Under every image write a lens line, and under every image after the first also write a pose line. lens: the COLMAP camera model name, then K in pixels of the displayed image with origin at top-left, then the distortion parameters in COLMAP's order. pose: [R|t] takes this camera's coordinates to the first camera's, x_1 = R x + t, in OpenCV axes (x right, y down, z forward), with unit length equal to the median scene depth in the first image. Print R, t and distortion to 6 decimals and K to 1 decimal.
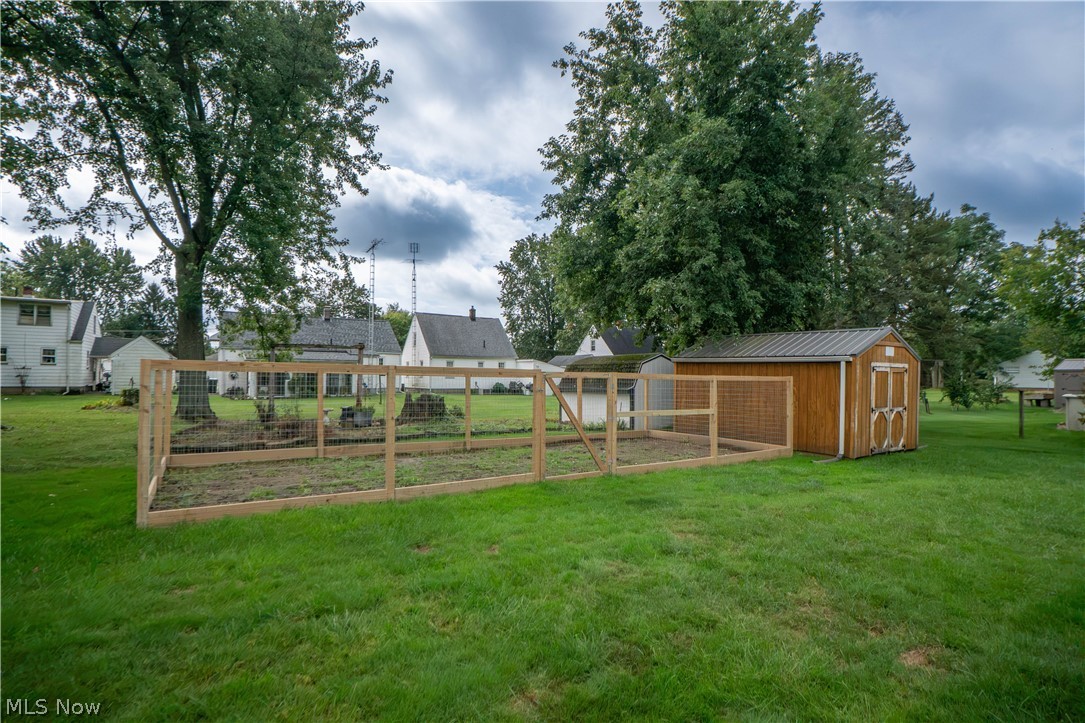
lens RADIAL K [[528.6, 0, 529.5], [0, 528.6, 375.0], [0, 0, 1]] dist [-0.044392, 0.009041]
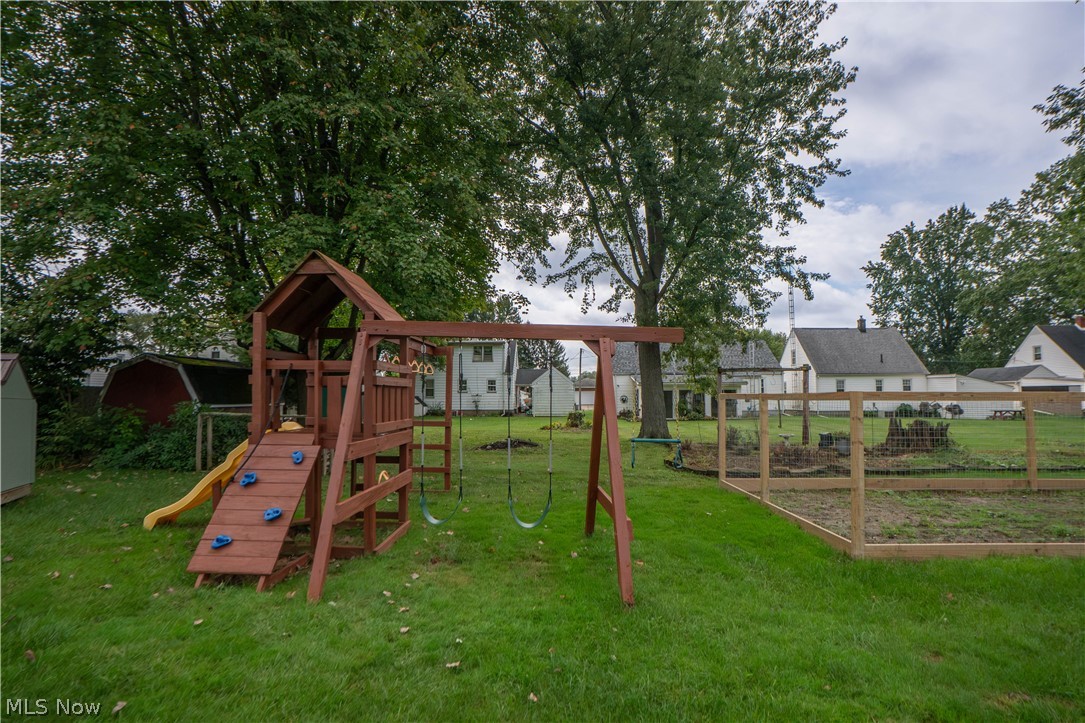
lens RADIAL K [[534.0, 0, 529.1], [0, 534.0, 375.8], [0, 0, 1]] dist [-0.046775, 0.017310]
pose [[0.825063, -0.035248, -0.563940, -0.159163], [0.013776, 0.999011, -0.042286, -0.005641], [0.564872, 0.027119, 0.824733, -0.047447]]
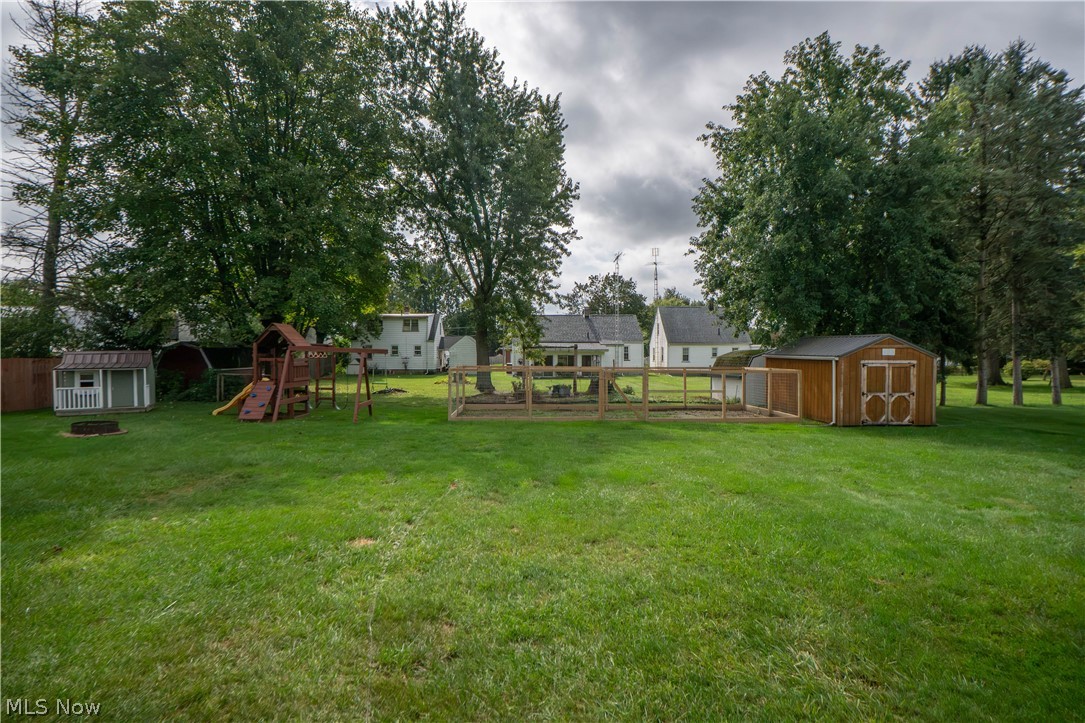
lens RADIAL K [[537.4, 0, 530.2], [0, 537.4, 359.4], [0, 0, 1]] dist [-0.023926, 0.000187]
pose [[0.857334, -0.005320, -0.514733, 0.312865], [0.010687, 0.999915, 0.007466, -0.023622], [0.514649, -0.011902, 0.857318, -0.357051]]
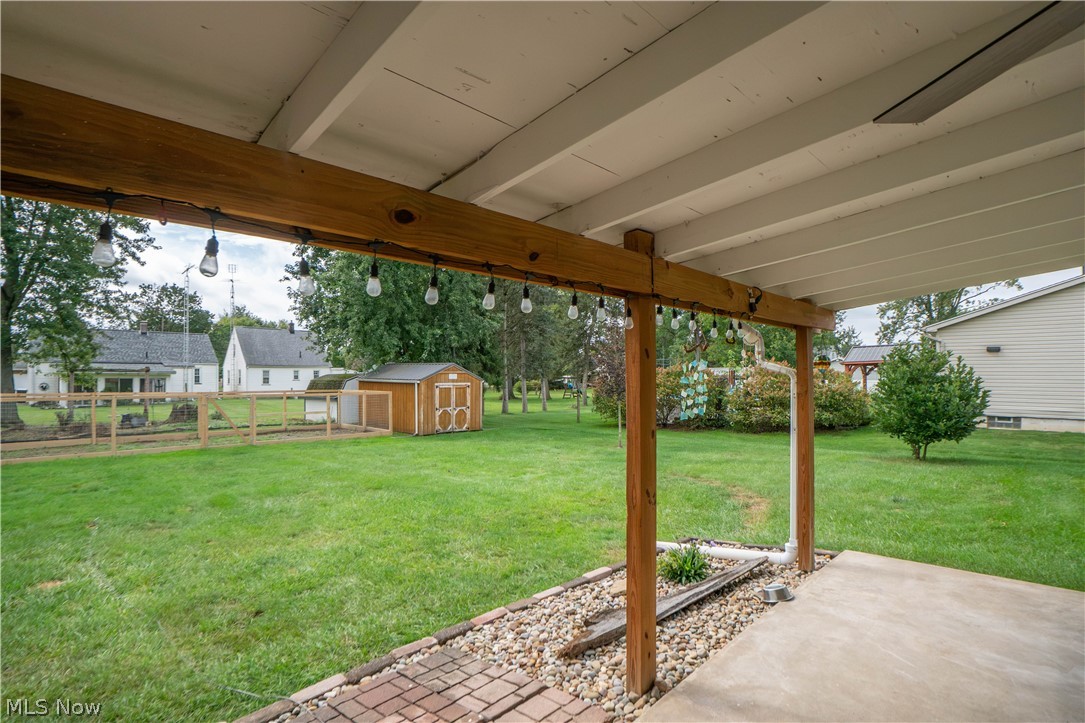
lens RADIAL K [[534.0, 0, 529.1], [0, 534.0, 375.8], [0, 0, 1]] dist [-0.046775, 0.017310]
pose [[0.974177, -0.010703, 0.225530, 0.275906], [0.009666, 0.999937, 0.005700, -0.028494], [-0.225577, -0.003373, 0.974220, -0.449009]]
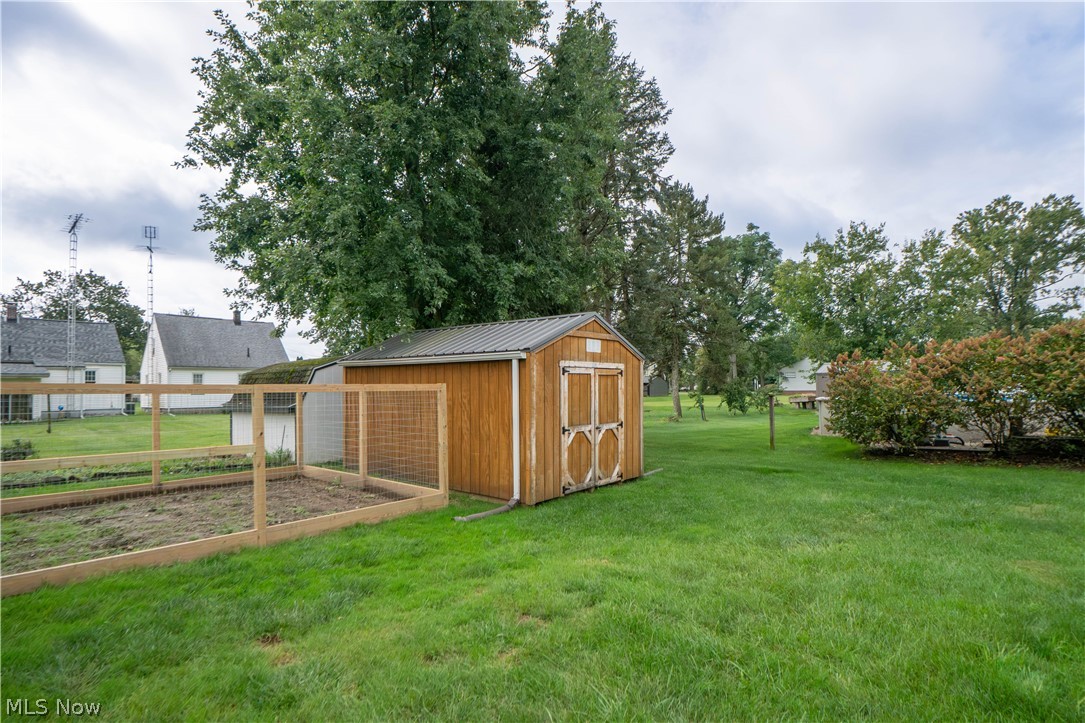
lens RADIAL K [[534.0, 0, 529.1], [0, 534.0, 375.8], [0, 0, 1]] dist [-0.046775, 0.017310]
pose [[0.959433, -0.014053, 0.281585, 0.208090], [0.019941, 0.999638, -0.018057, 0.003752], [-0.281229, 0.022940, 0.959366, 0.166204]]
